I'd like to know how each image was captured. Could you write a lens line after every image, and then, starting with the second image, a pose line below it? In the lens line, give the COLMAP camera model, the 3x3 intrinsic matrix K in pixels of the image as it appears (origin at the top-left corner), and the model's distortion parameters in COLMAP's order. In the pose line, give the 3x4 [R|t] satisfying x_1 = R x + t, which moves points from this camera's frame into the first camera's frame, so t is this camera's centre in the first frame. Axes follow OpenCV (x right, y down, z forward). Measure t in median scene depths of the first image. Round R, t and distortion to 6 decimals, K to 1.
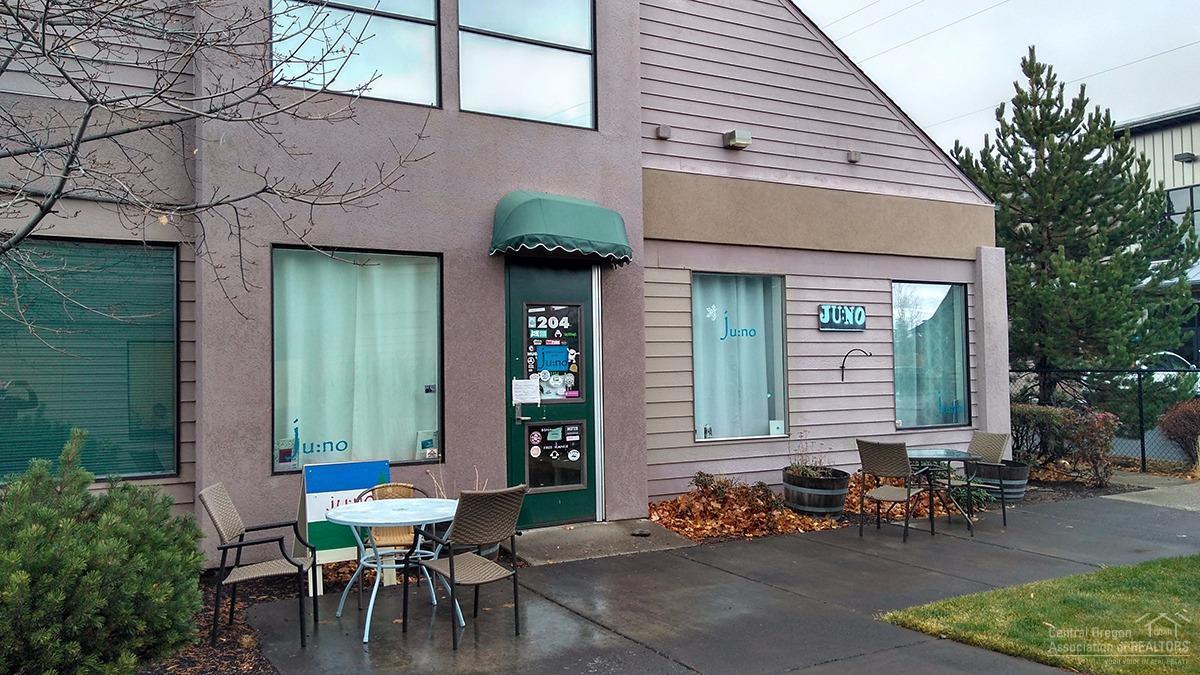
lens RADIAL K [[906.8, 0, 595.4], [0, 906.8, 335.9], [0, 0, 1]] dist [0.032858, -0.062957]
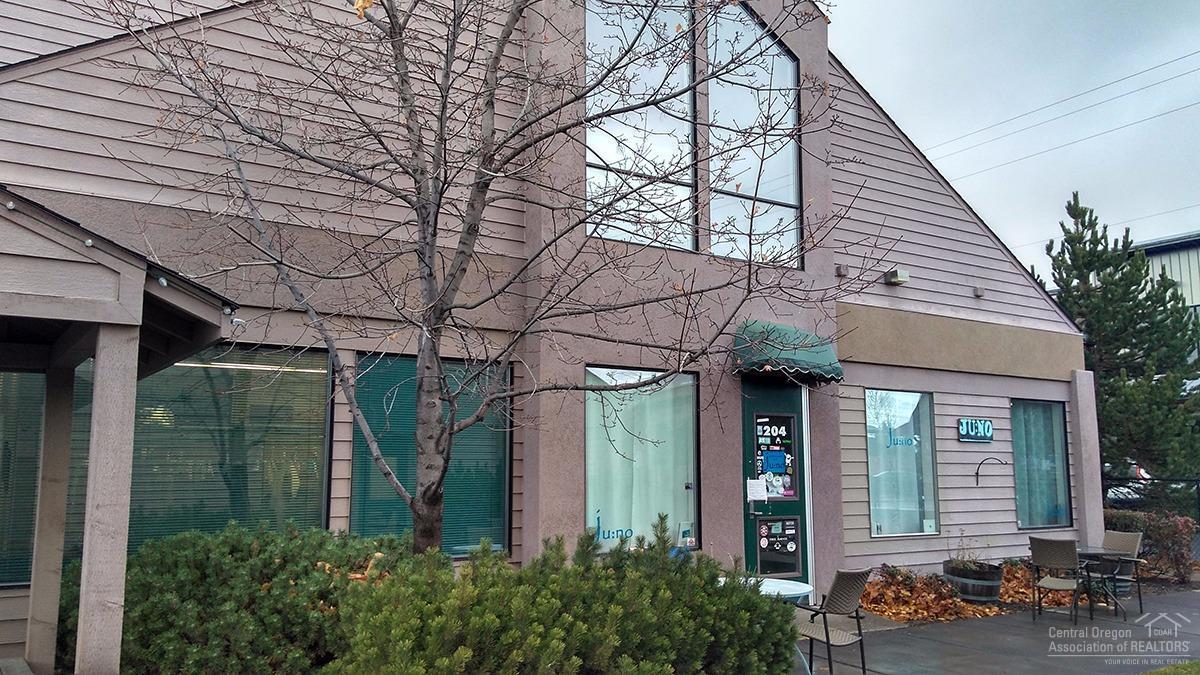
lens RADIAL K [[906.8, 0, 595.9], [0, 906.8, 333.6], [0, 0, 1]] dist [0.032858, -0.062957]
pose [[0.998788, 0.023378, 0.043307, -0.282851], [-0.018375, 0.993480, -0.112515, -0.002927], [-0.045655, 0.111583, 0.992706, -0.148879]]
